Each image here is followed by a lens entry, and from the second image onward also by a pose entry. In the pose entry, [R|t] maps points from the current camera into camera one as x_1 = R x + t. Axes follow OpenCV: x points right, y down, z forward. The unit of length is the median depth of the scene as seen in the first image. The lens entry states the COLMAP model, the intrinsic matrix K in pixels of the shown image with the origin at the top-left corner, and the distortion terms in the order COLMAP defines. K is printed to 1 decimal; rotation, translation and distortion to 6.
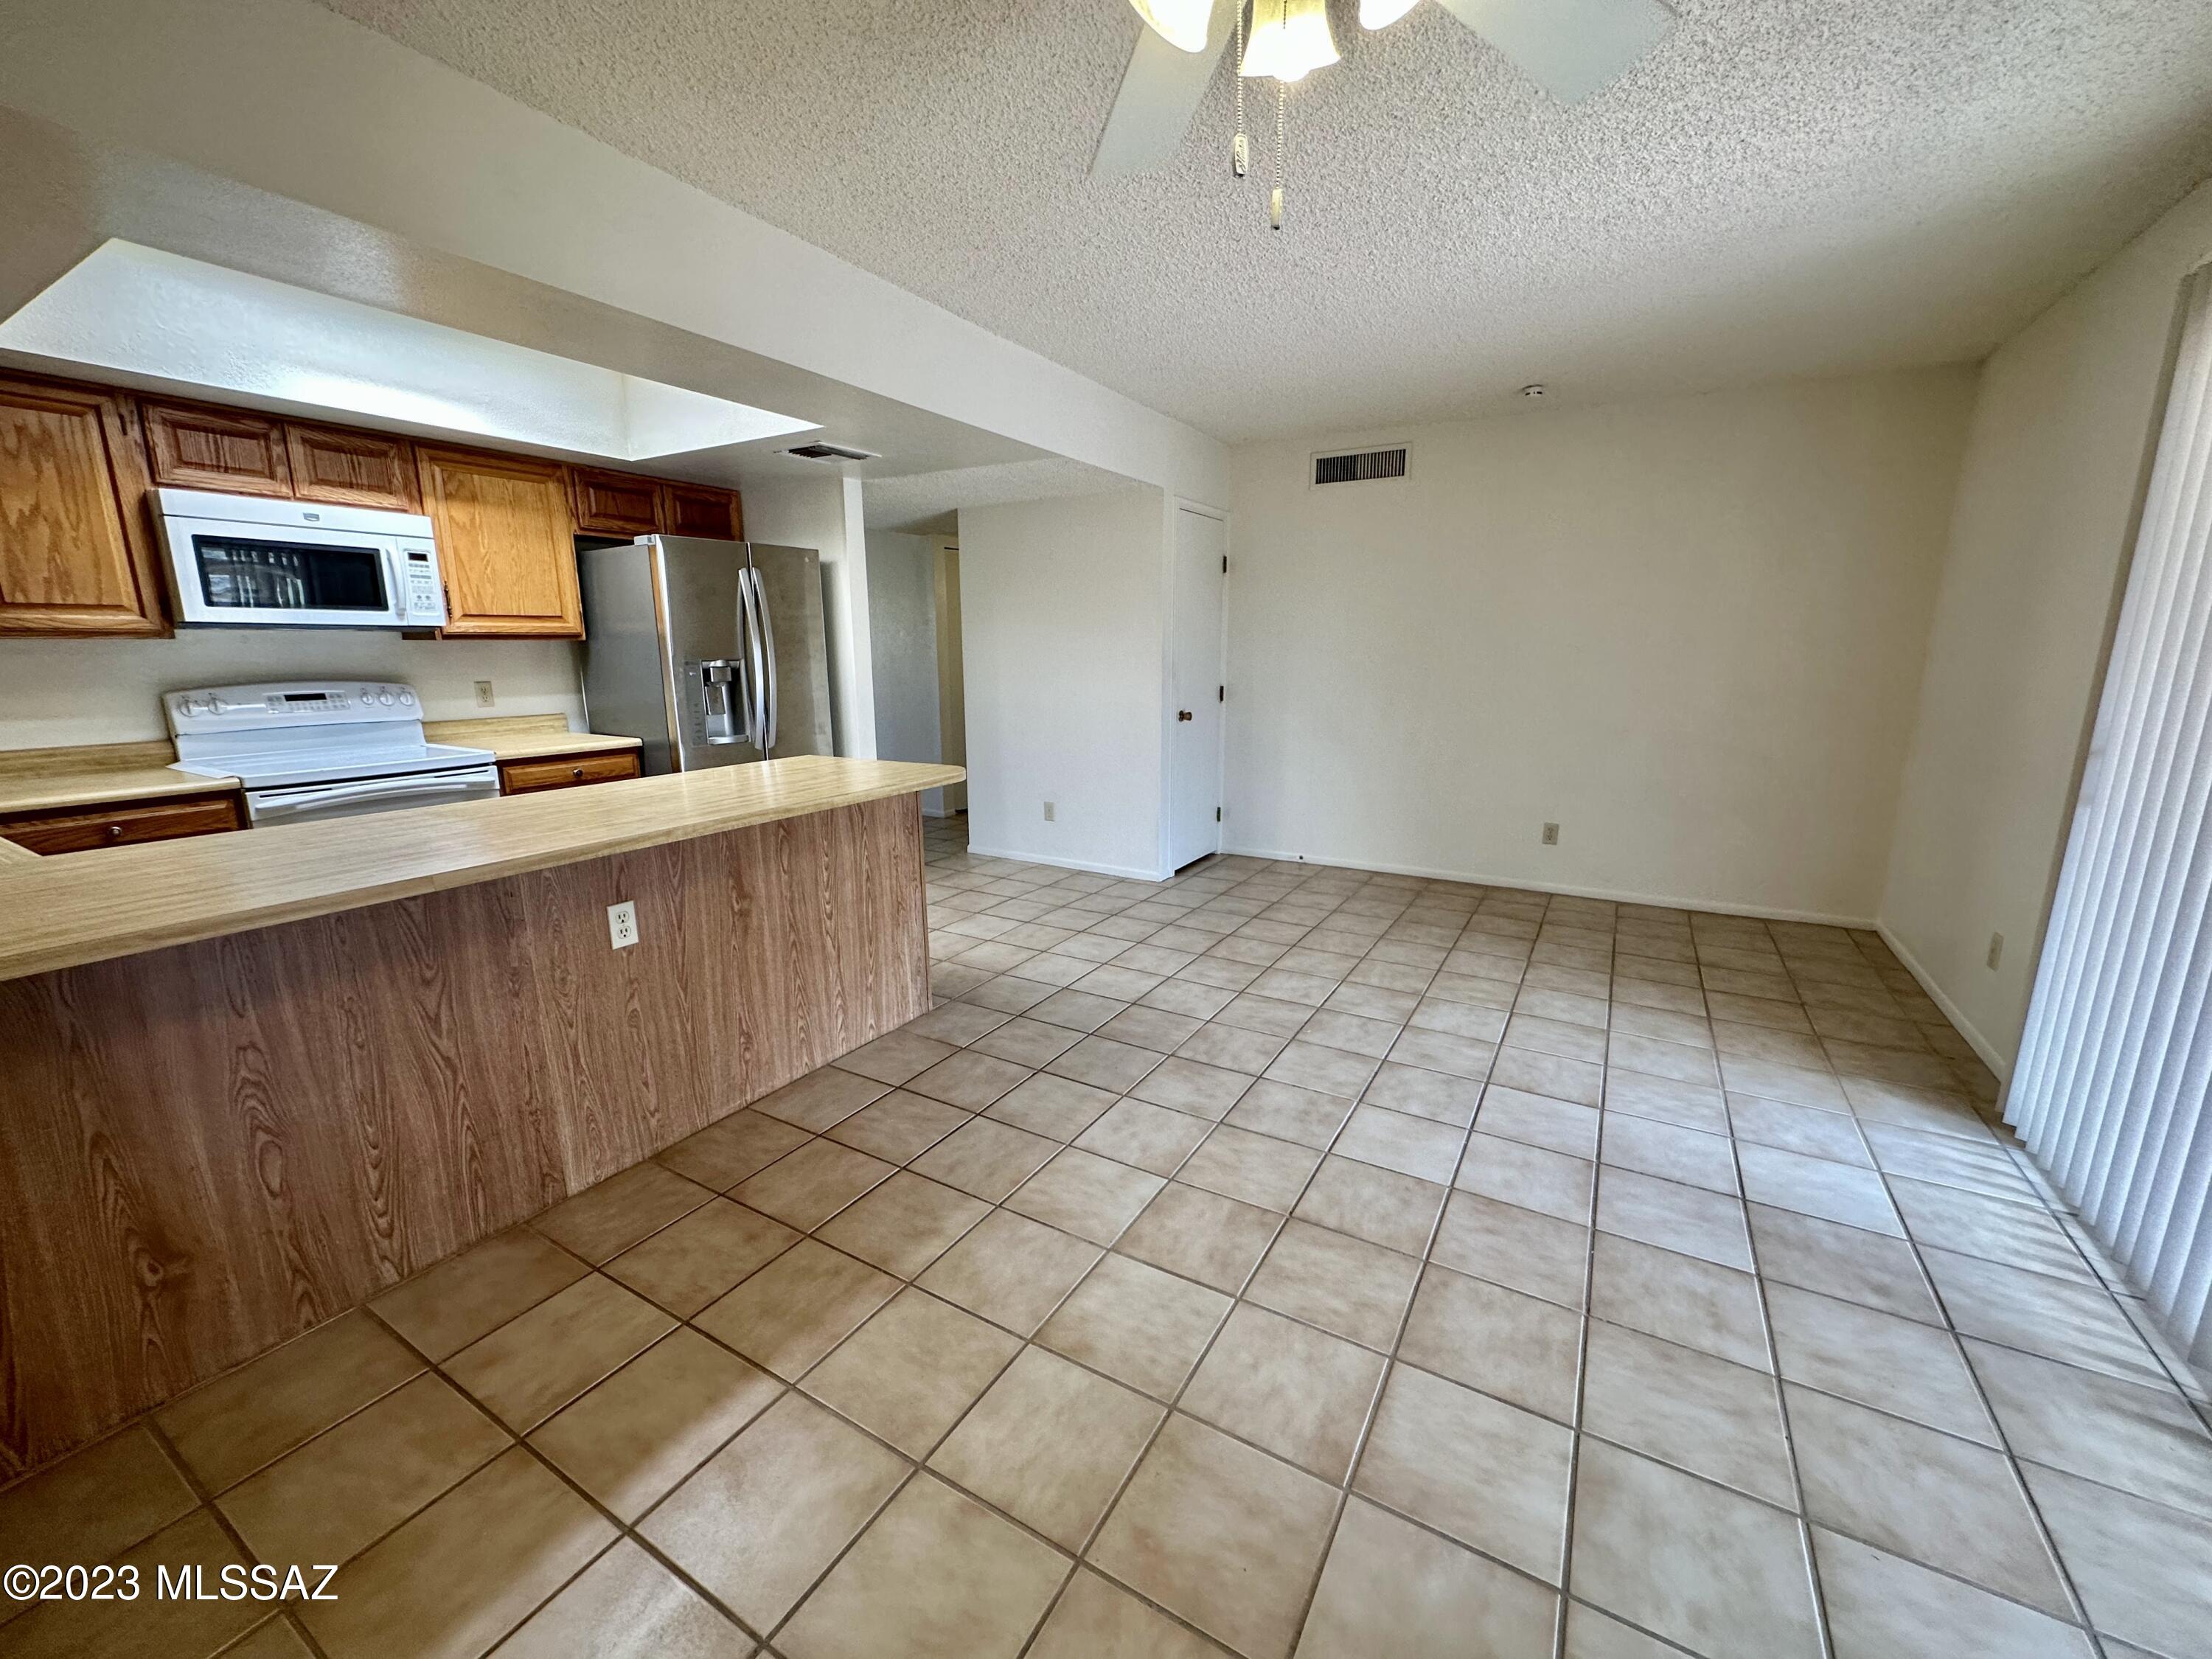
lens RADIAL K [[882.2, 0, 1106.0], [0, 882.2, 829.5], [0, 0, 1]] dist [0.000292, -0.000055]
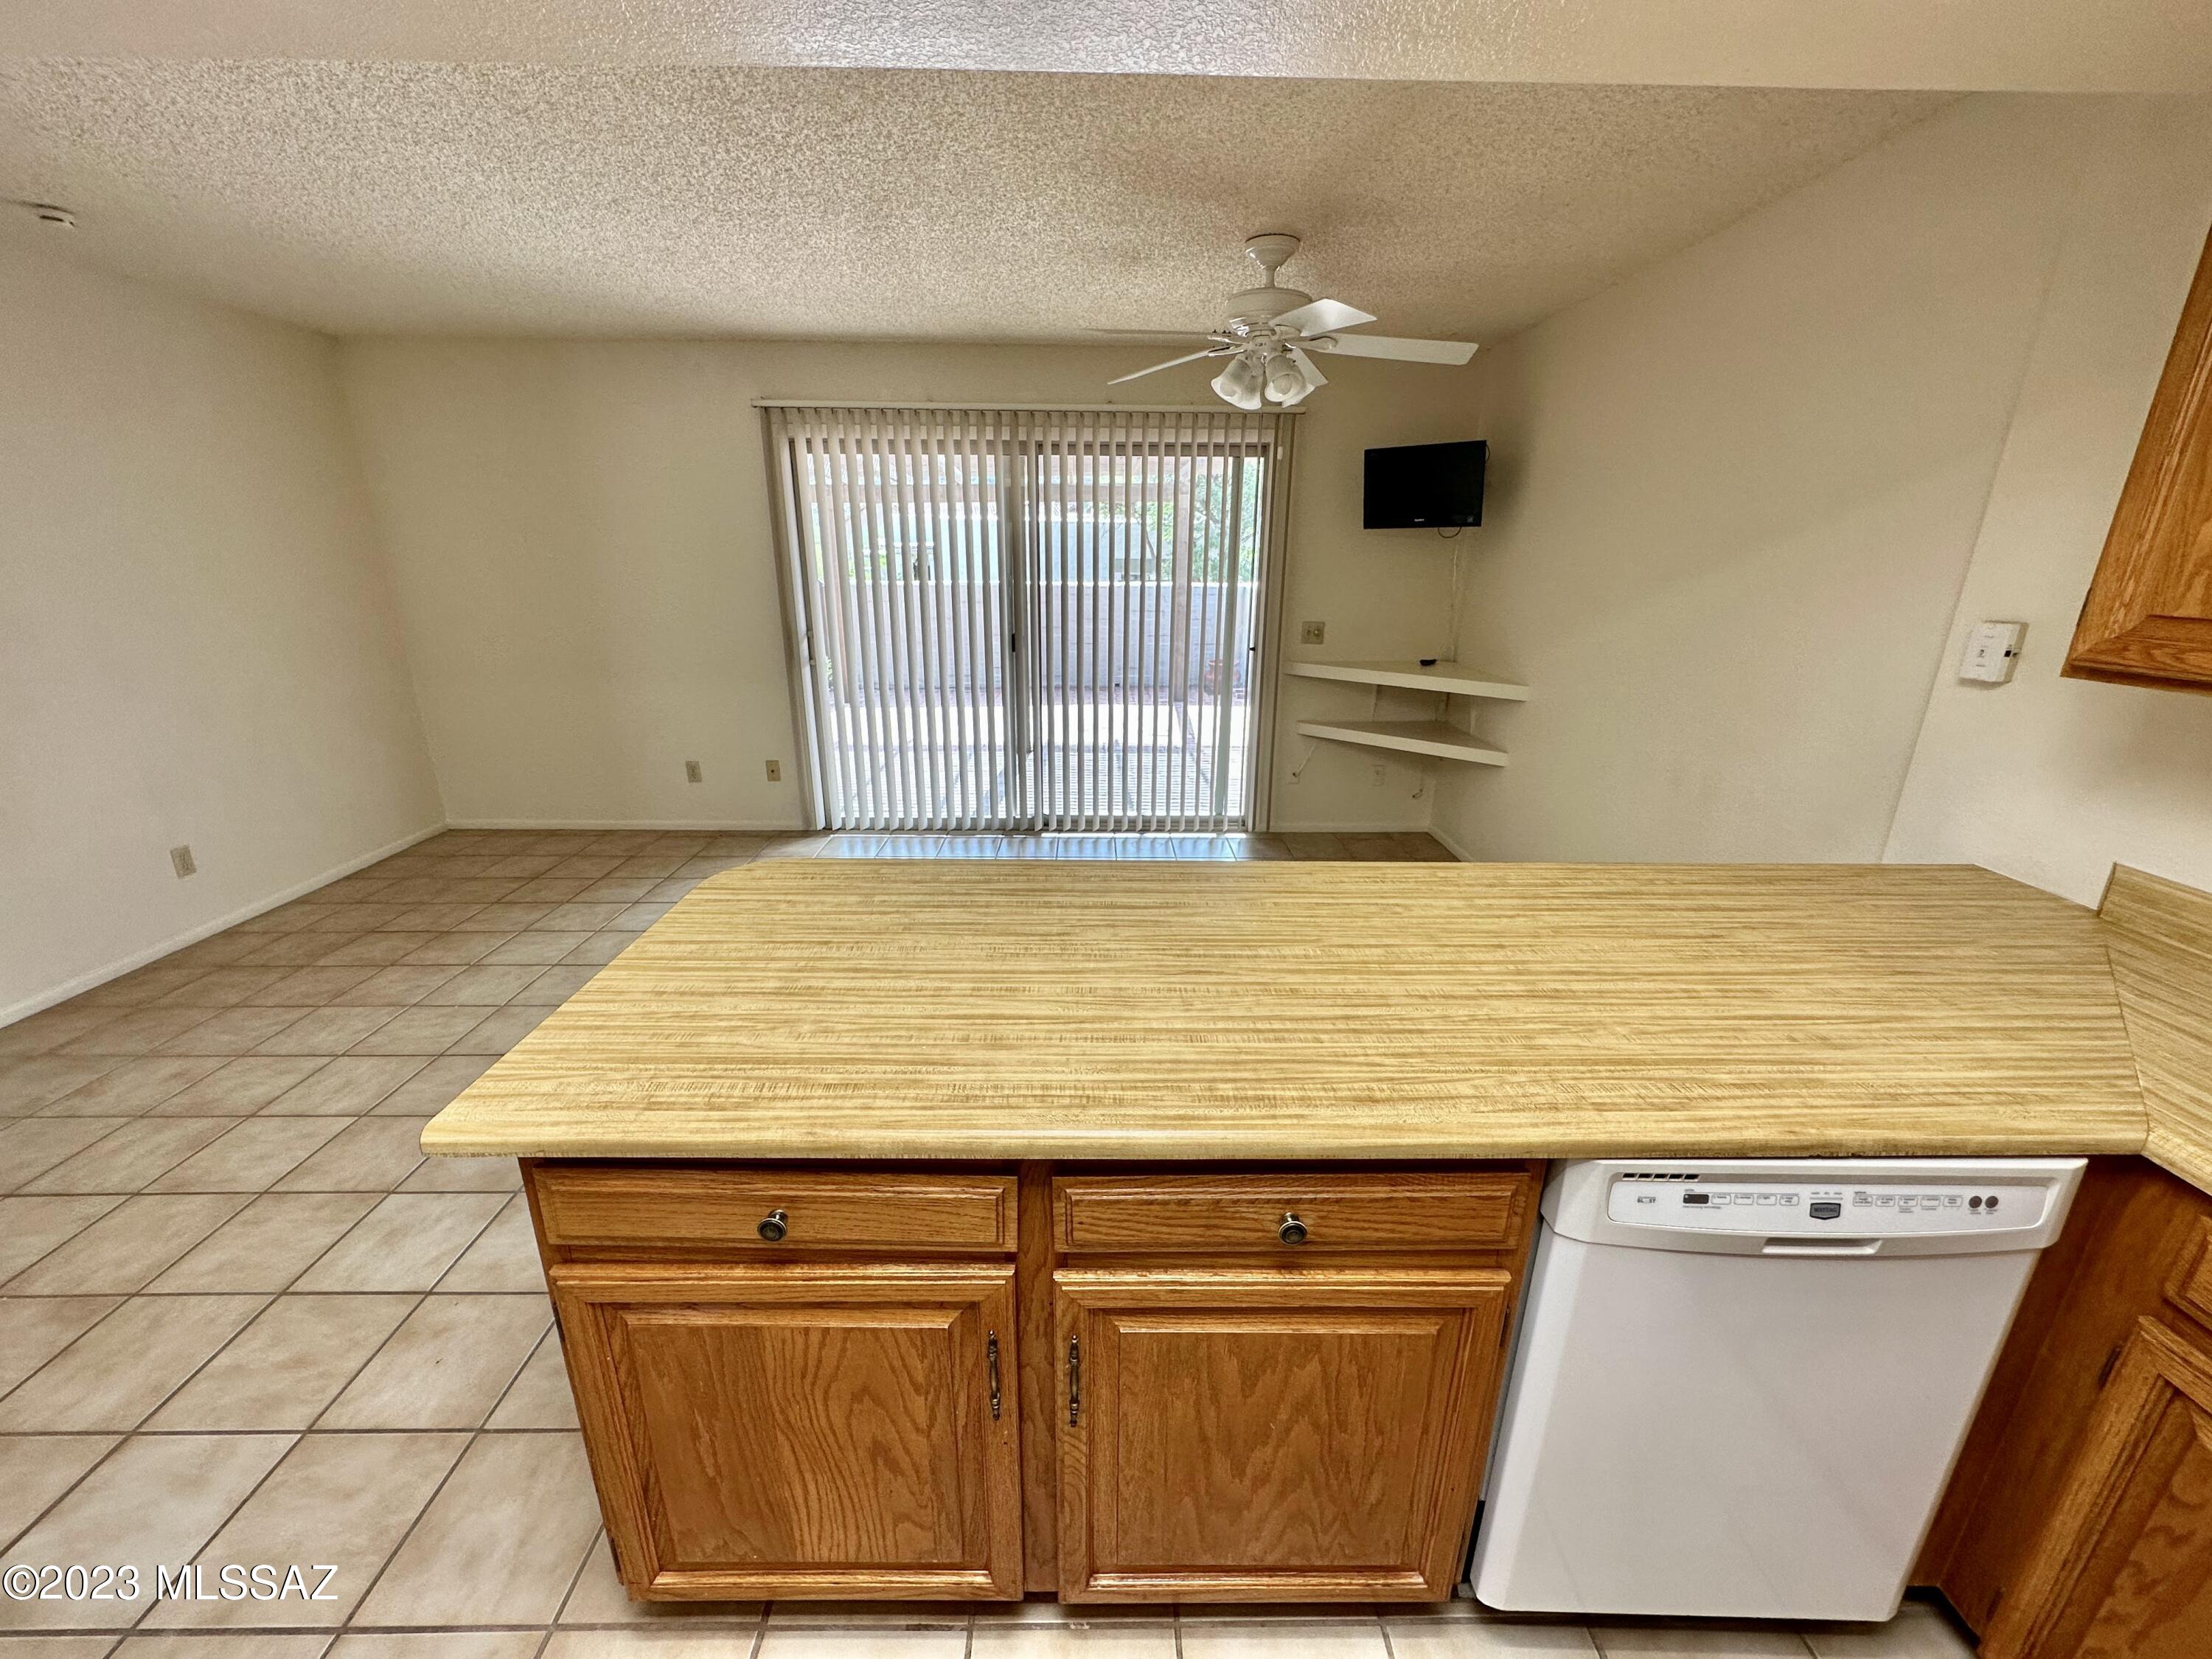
lens RADIAL K [[882.2, 0, 1106.0], [0, 882.2, 829.5], [0, 0, 1]] dist [0.000292, -0.000055]
pose [[-0.518629, -0.263272, 0.813456, -0.769405], [0.169769, 0.900759, 0.399766, -0.289625], [-0.837975, 0.345430, -0.422464, 1.049428]]
